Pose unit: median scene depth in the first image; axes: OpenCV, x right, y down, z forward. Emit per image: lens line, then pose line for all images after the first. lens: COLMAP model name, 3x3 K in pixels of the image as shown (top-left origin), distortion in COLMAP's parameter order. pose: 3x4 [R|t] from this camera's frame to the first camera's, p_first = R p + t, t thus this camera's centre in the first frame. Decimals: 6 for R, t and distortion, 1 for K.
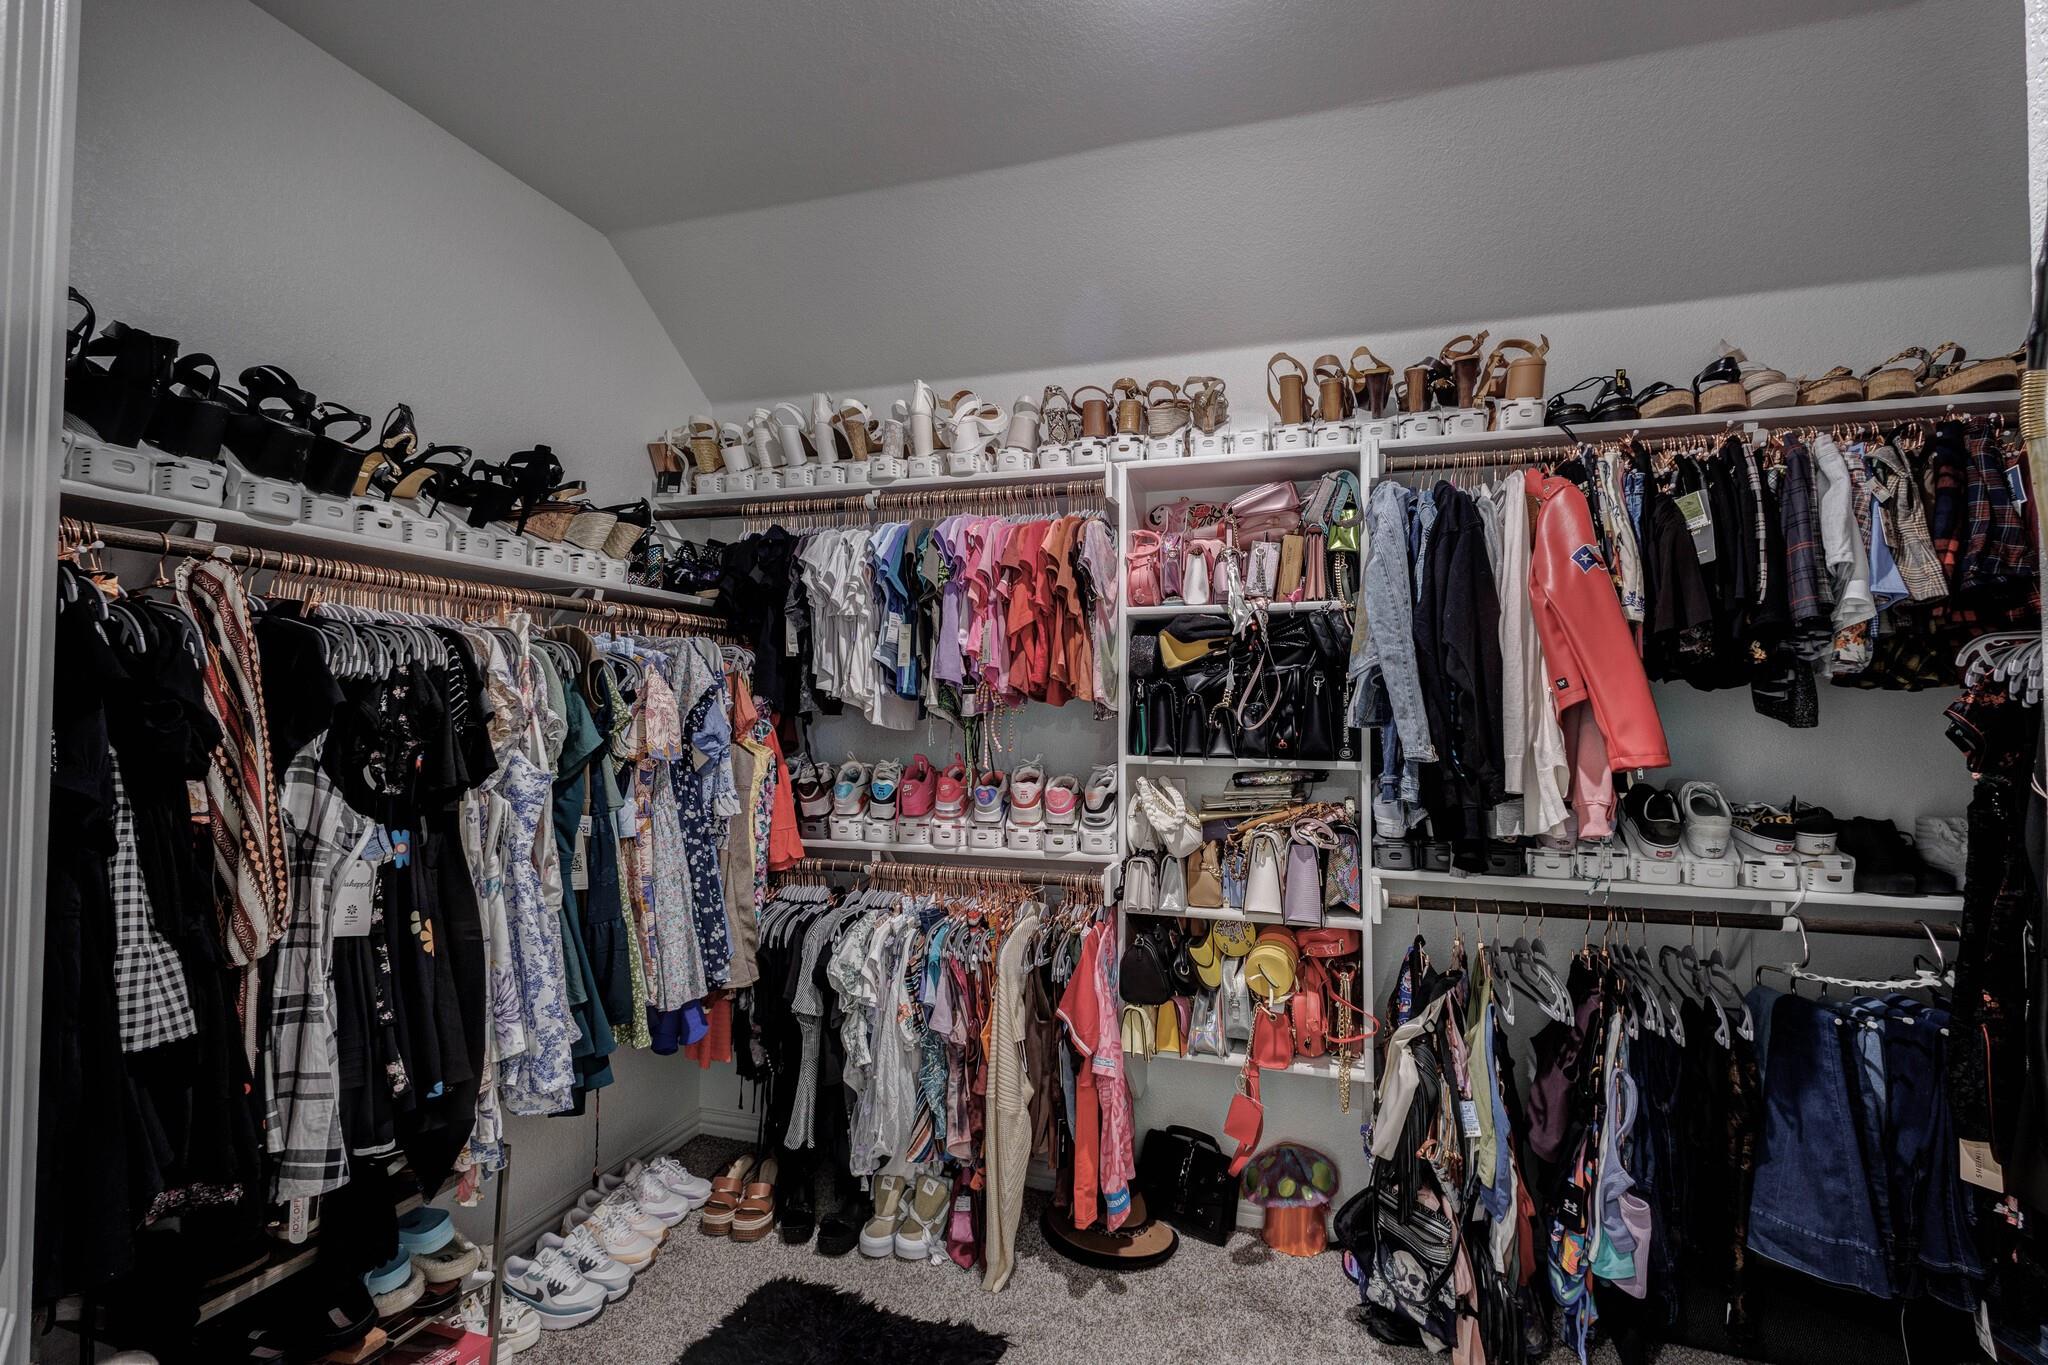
lens RADIAL K [[955.8, 0, 1031.8], [0, 955.8, 681.1], [0, 0, 1]] dist [0.000670, -0.000020]
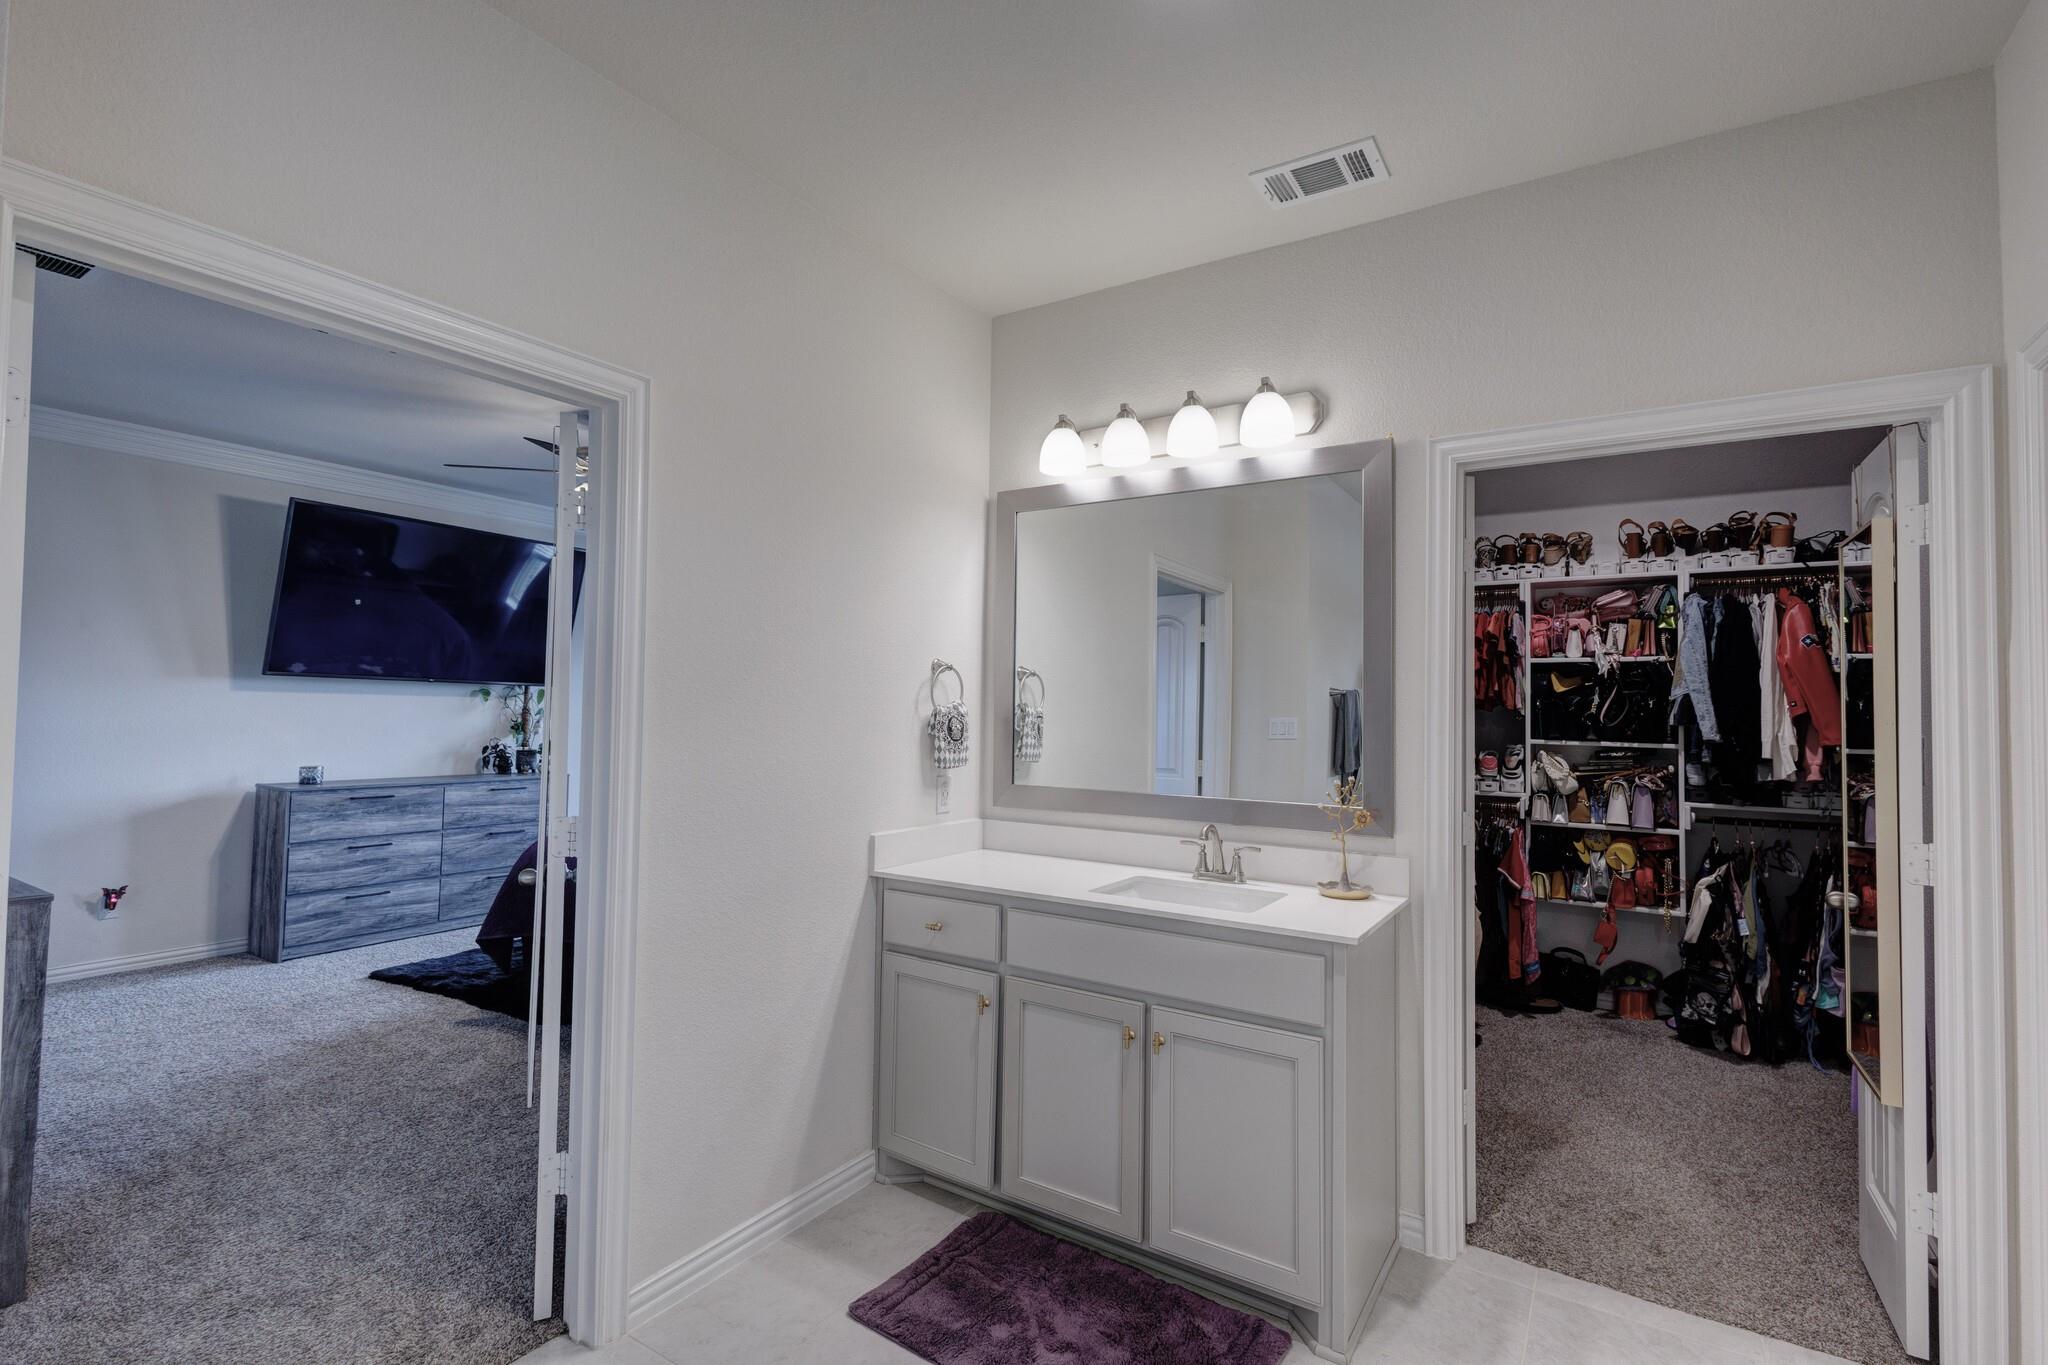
lens RADIAL K [[944.4, 0, 1019.9], [0, 944.4, 681.0], [0, 0, 1]] dist [0.002497, -0.000677]
pose [[0.962159, 0.001702, -0.272484, -0.373498], [-0.002255, 0.999996, -0.001718, -0.030910], [0.272480, 0.002267, 0.962159, -1.080467]]
